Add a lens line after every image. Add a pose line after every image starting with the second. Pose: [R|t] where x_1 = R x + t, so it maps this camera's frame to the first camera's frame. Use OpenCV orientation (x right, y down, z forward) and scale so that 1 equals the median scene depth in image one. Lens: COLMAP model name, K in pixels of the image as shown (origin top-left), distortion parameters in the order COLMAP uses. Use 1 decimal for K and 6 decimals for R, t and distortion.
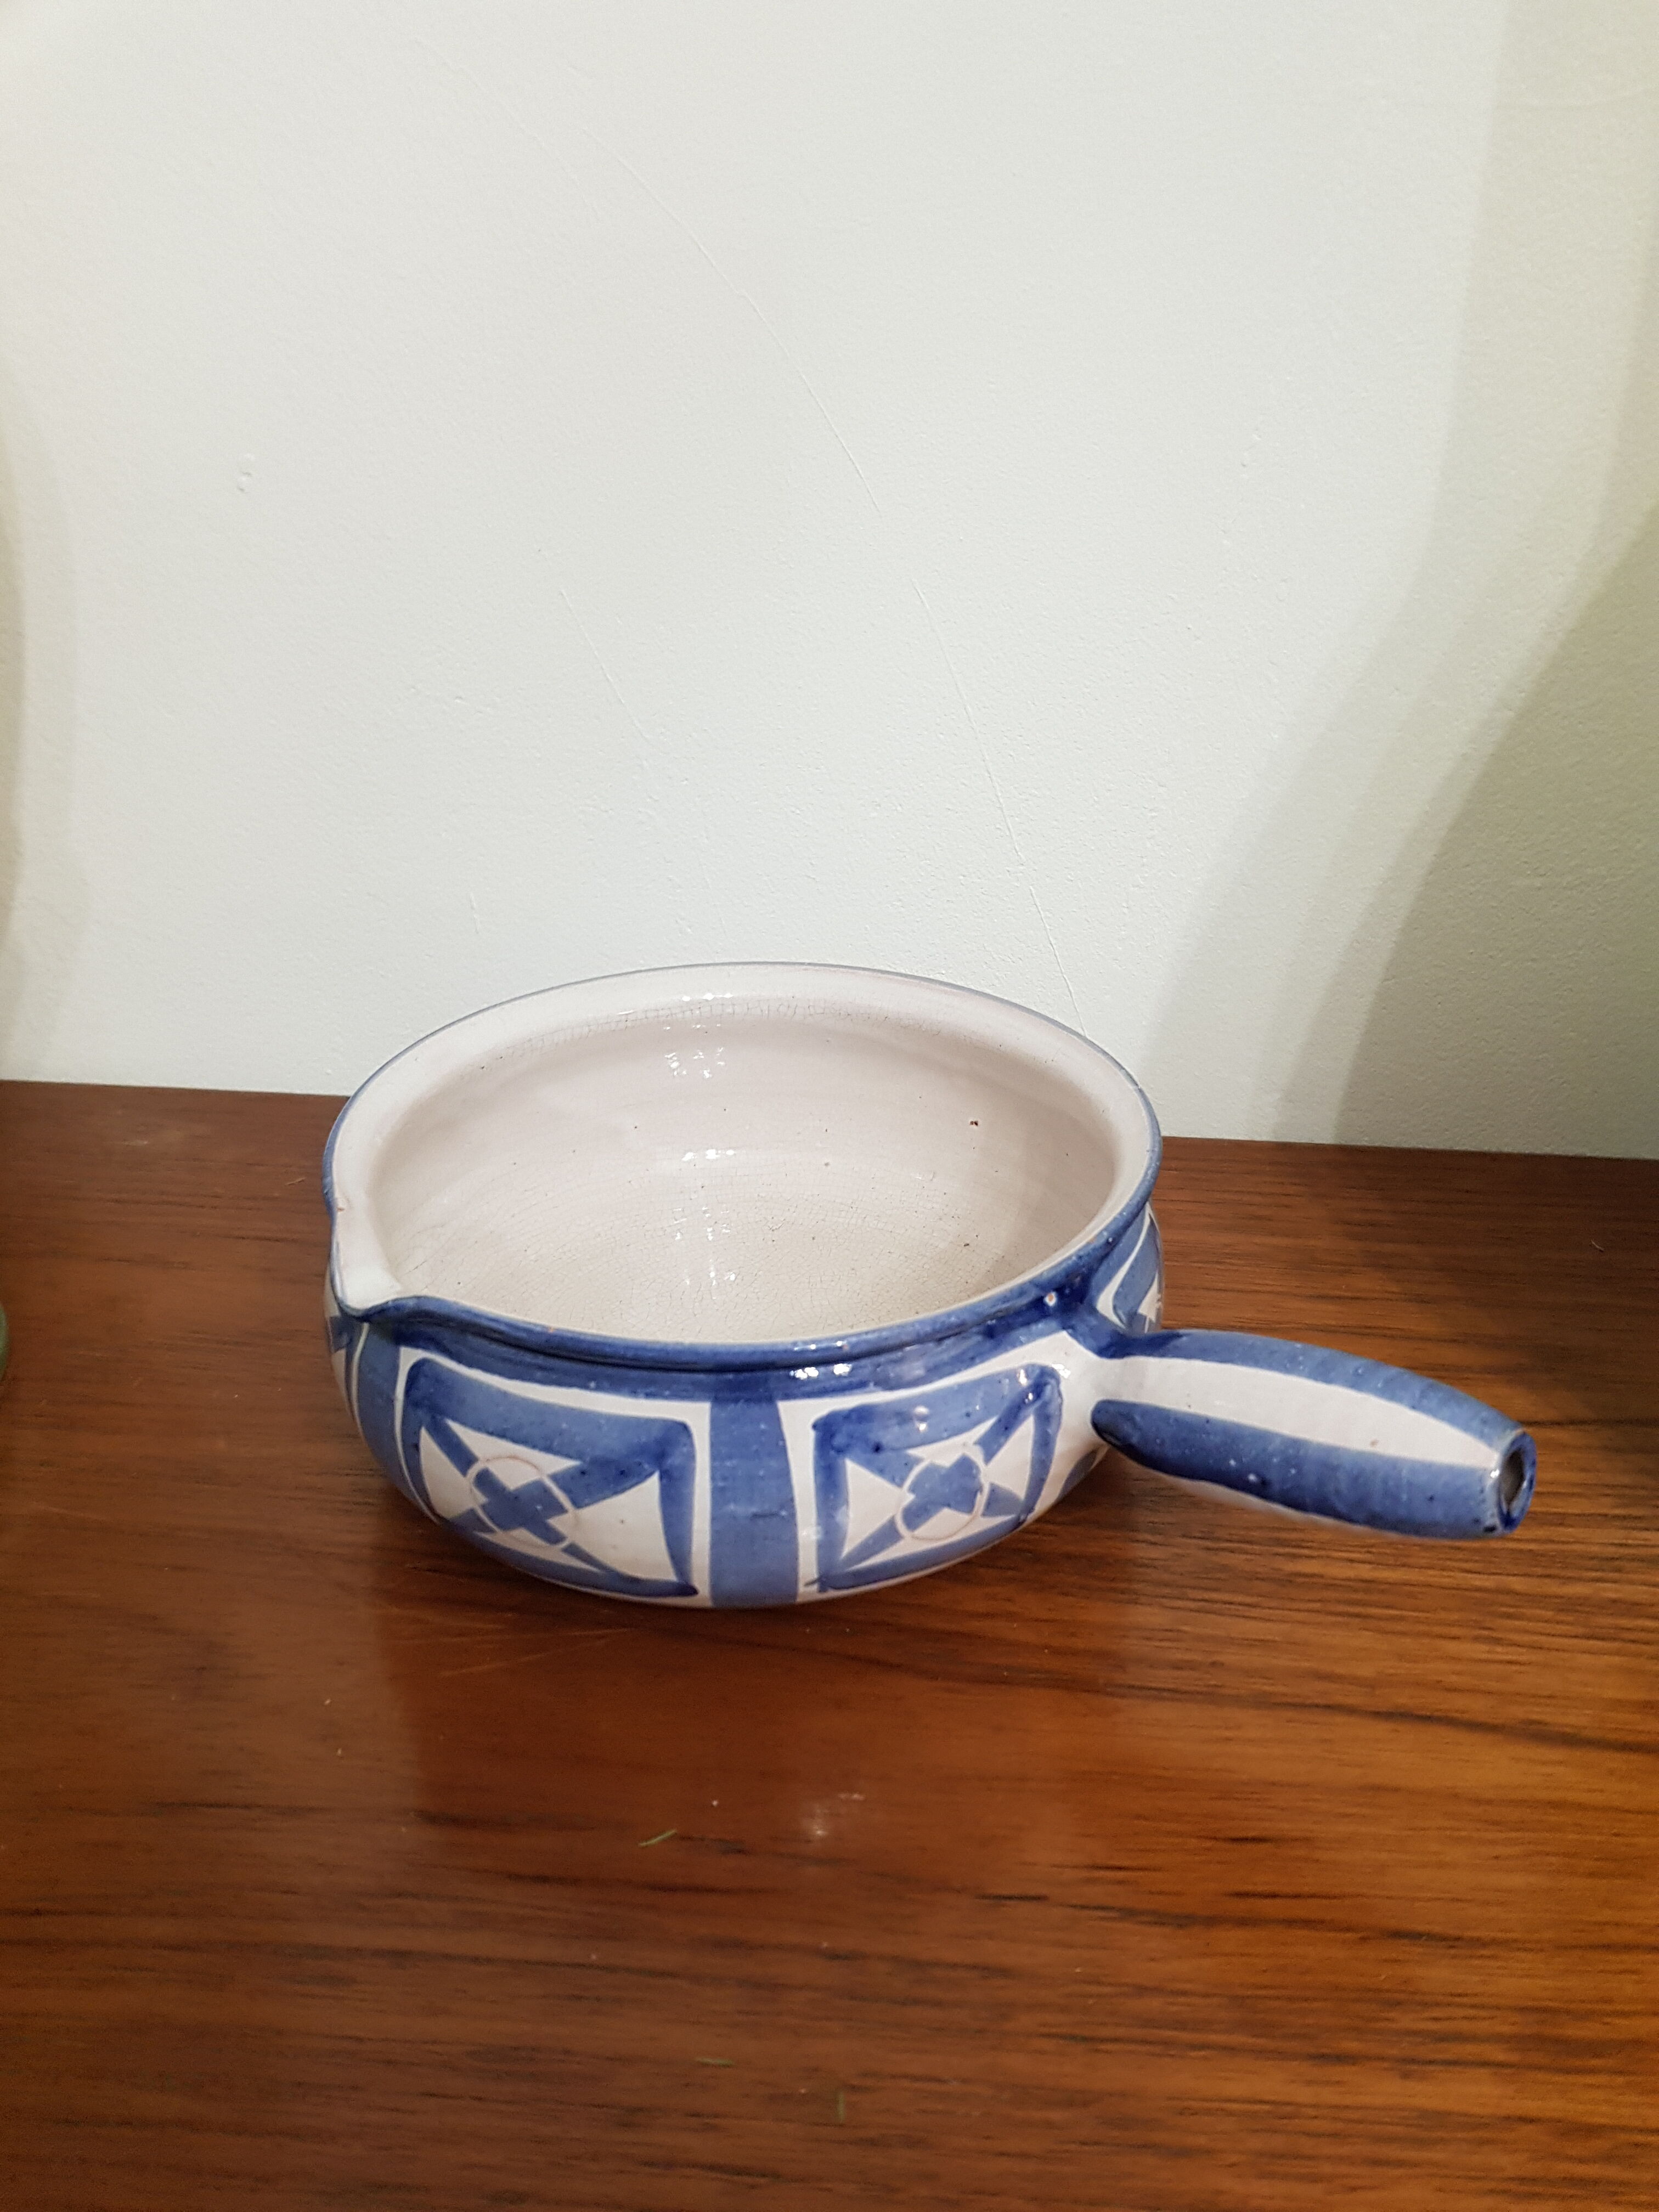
lens RADIAL K [[1770.8, 0, 890.2], [0, 1770.8, 1119.8], [0, 0, 1]] dist [0.043247, -0.078997]
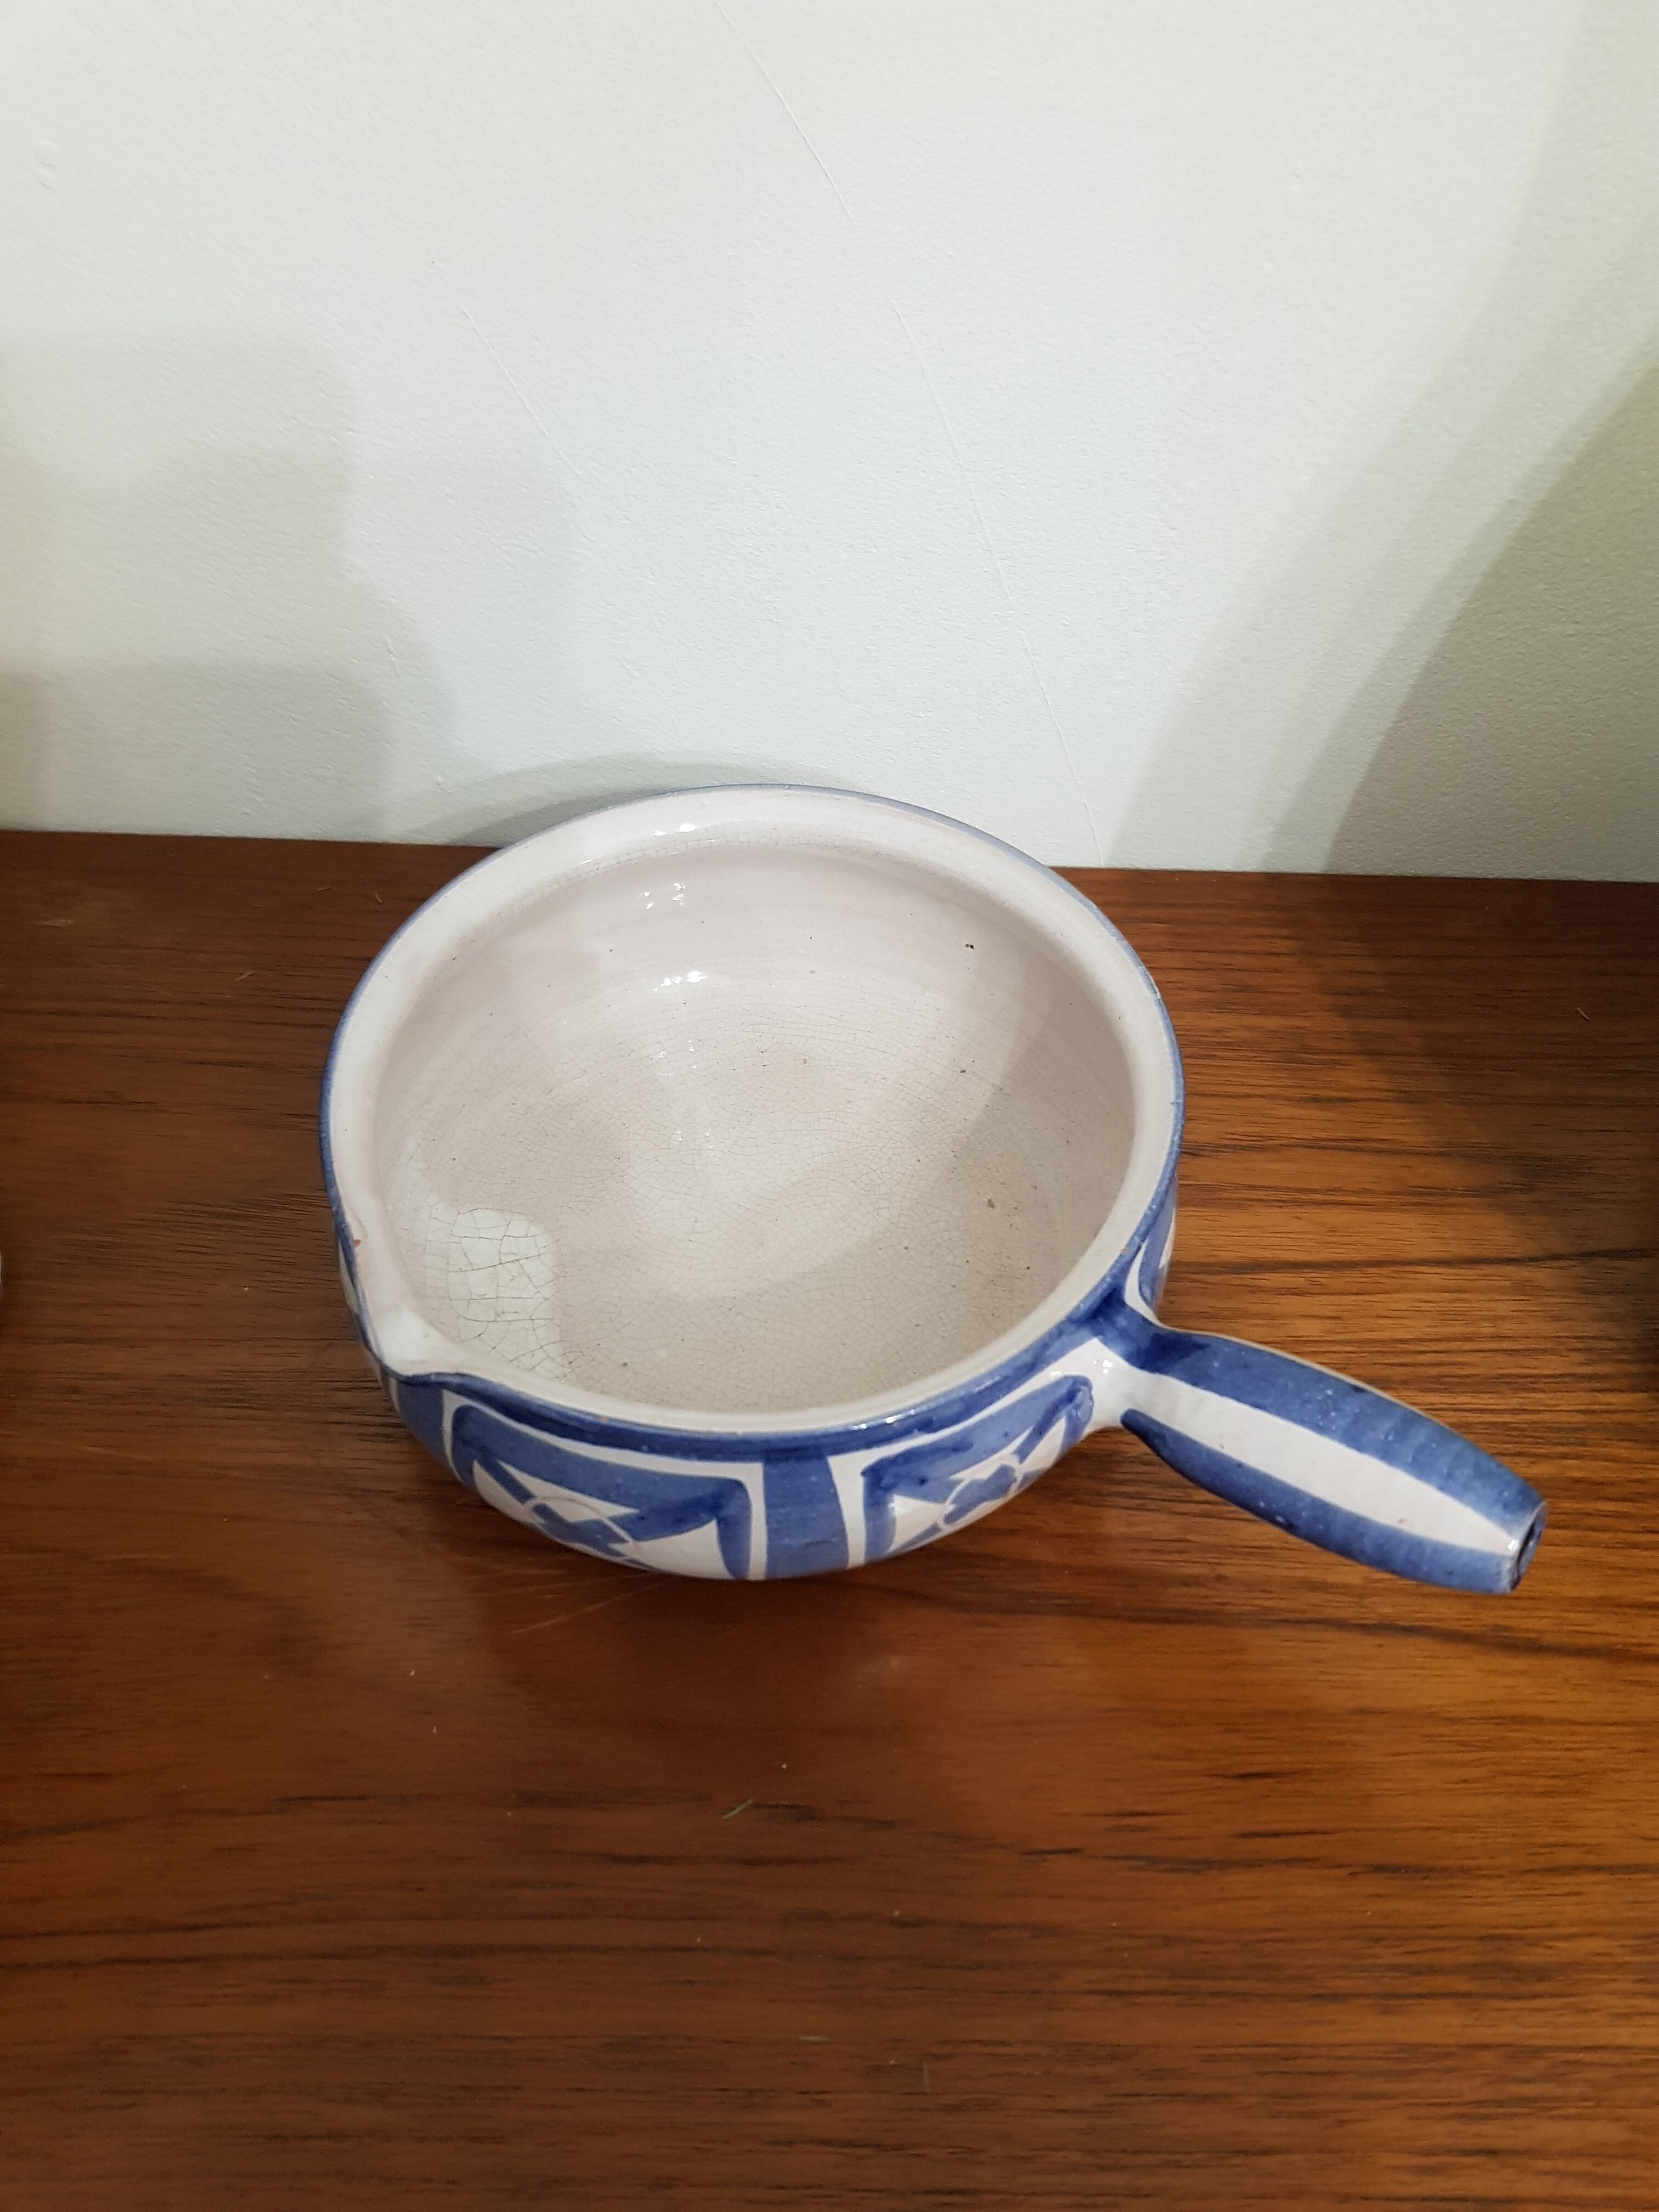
lens RADIAL K [[1770.8, 0, 888.5], [0, 1770.8, 1123.2], [0, 0, 1]] dist [0.043247, -0.078997]
pose [[0.997701, -0.041828, 0.053320, -0.069148], [0.017101, 0.916724, 0.399155, -0.398096], [-0.065576, -0.397325, 0.915332, 0.119524]]
